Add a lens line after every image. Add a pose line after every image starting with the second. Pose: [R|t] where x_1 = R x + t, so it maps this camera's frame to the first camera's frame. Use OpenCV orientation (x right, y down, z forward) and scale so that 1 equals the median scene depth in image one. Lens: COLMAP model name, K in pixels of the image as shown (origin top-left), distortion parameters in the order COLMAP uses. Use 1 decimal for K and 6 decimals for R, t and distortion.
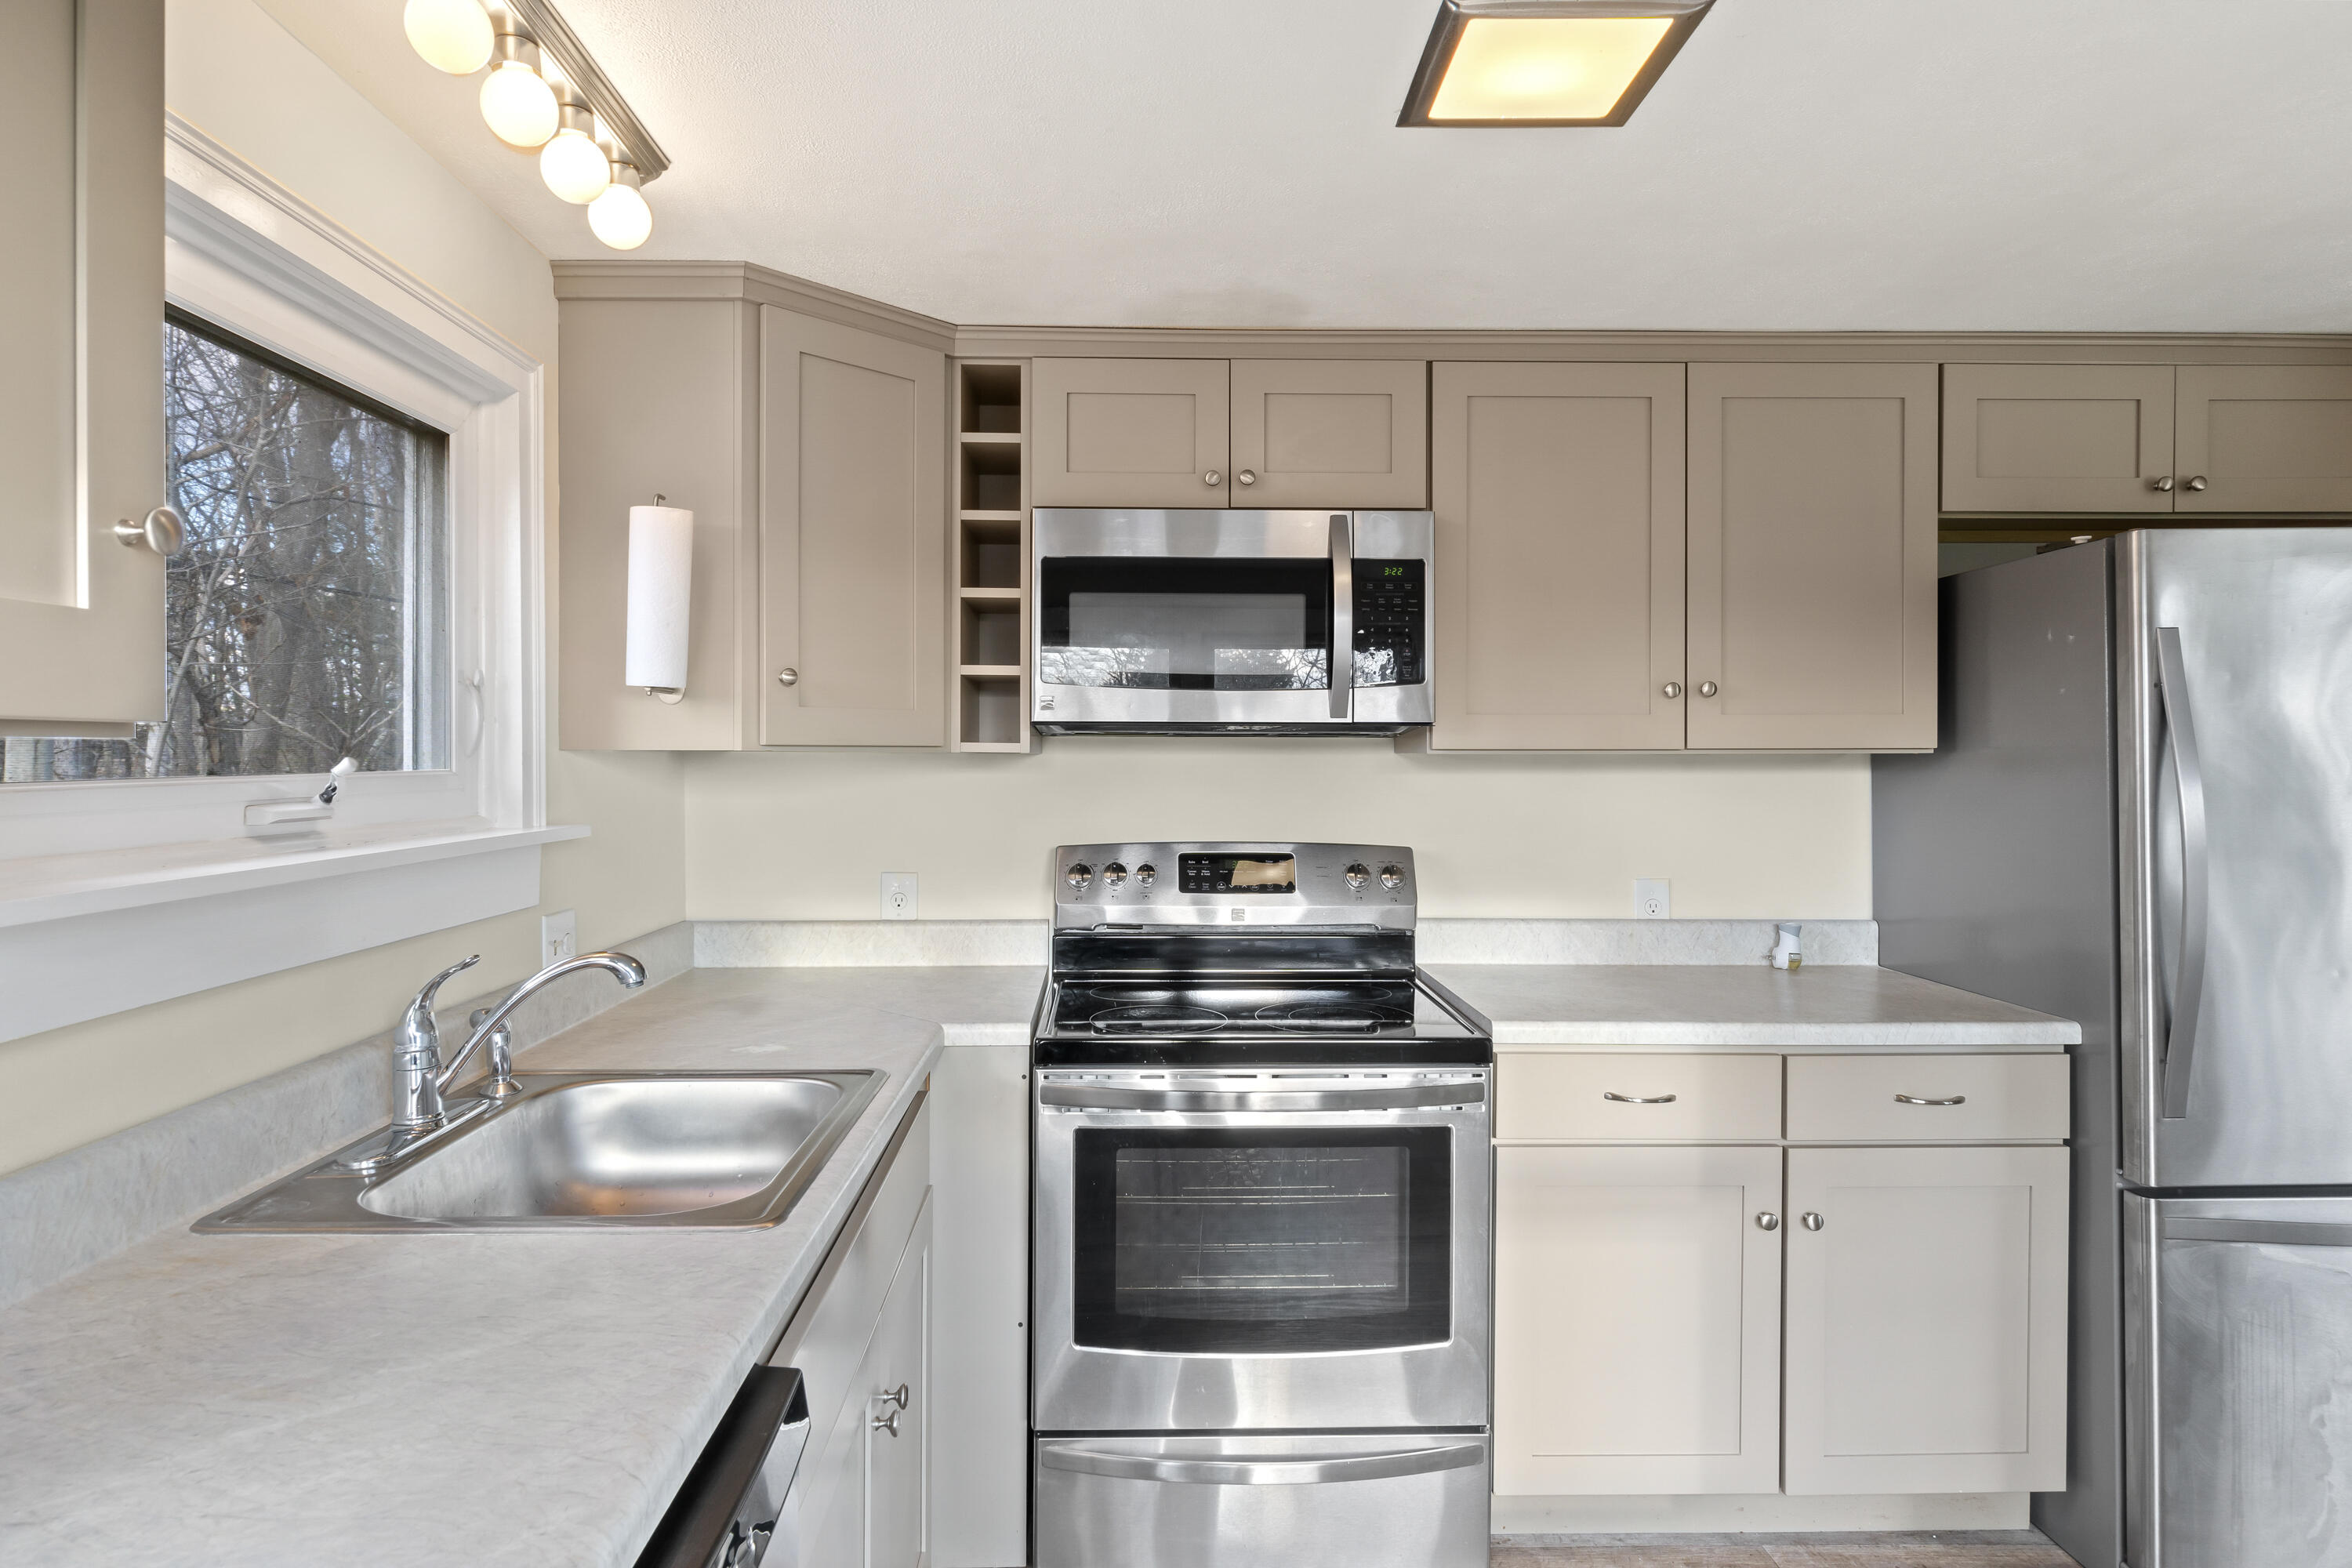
lens RADIAL K [[1316.5, 0, 1168.6], [0, 1316.5, 780.5], [0, 0, 1]] dist [0.004096, 0.000005]
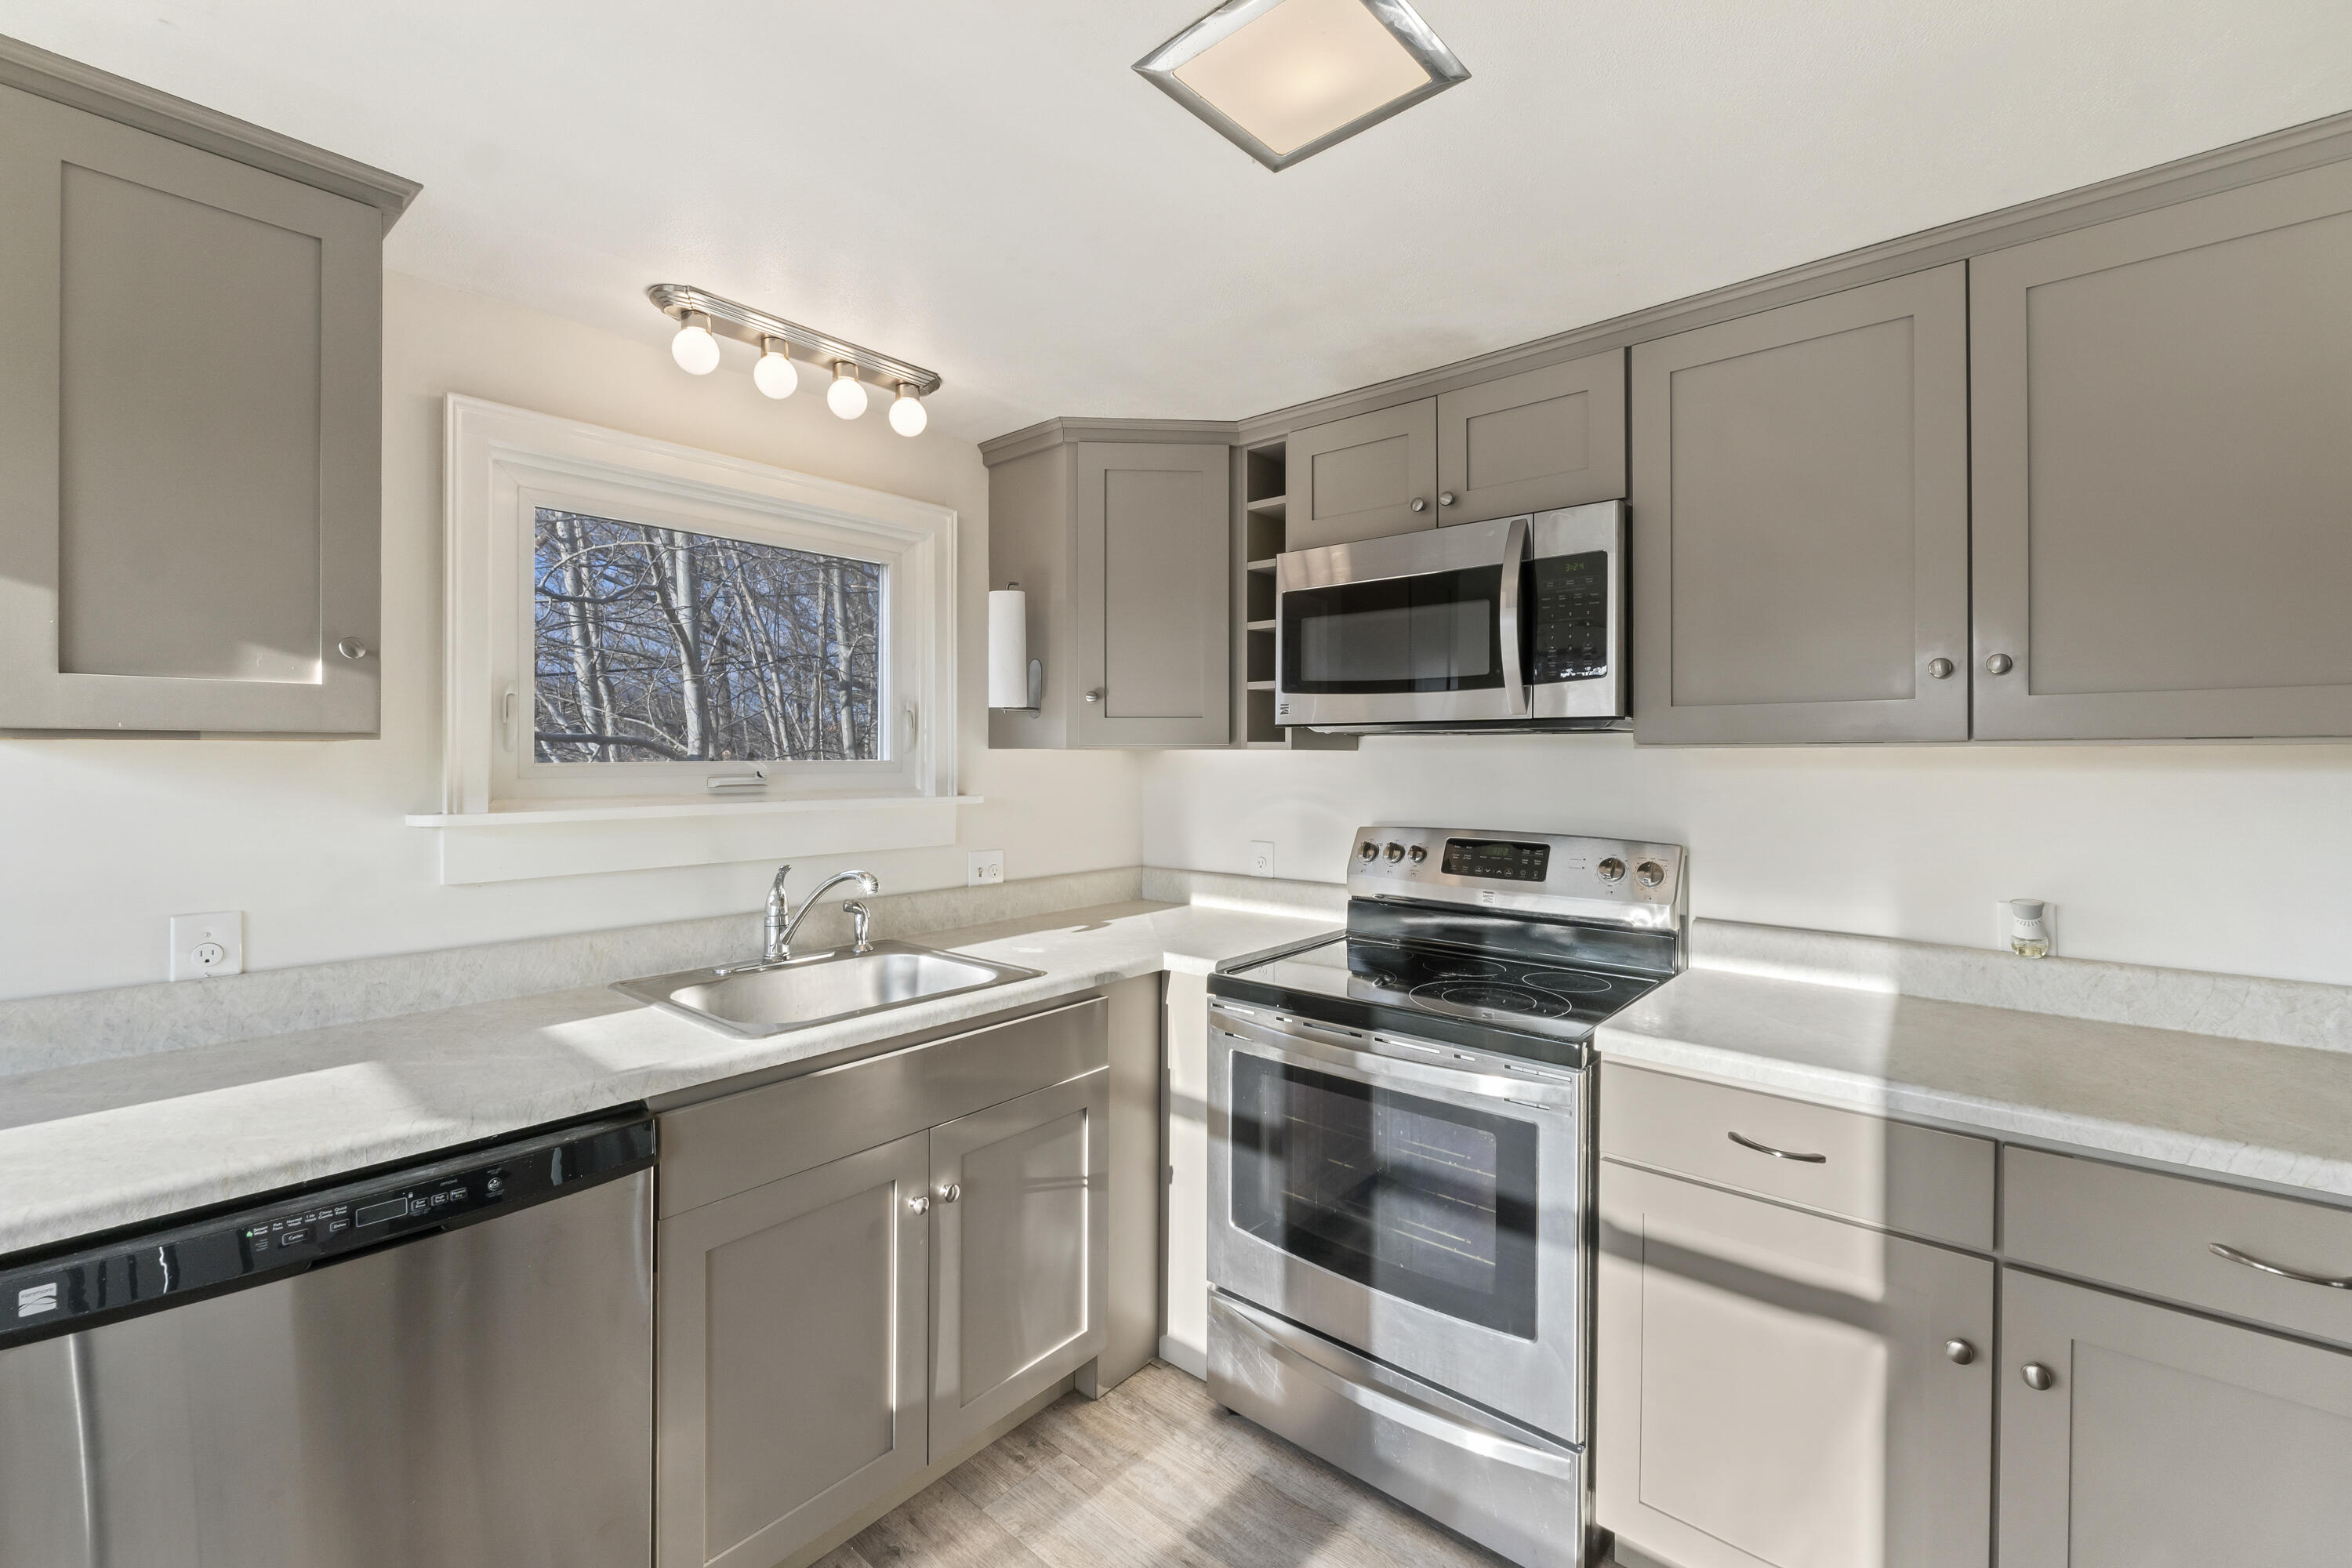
lens RADIAL K [[1001.3, 0, 1163.6], [0, 1001.3, 767.9], [0, 0, 1]] dist [-0.001923, -0.000780]
pose [[0.733721, 0.006018, -0.679424, 0.456686], [-0.012708, 0.999907, -0.004867, 0.002046], [0.679332, 0.012205, 0.733730, 0.226143]]
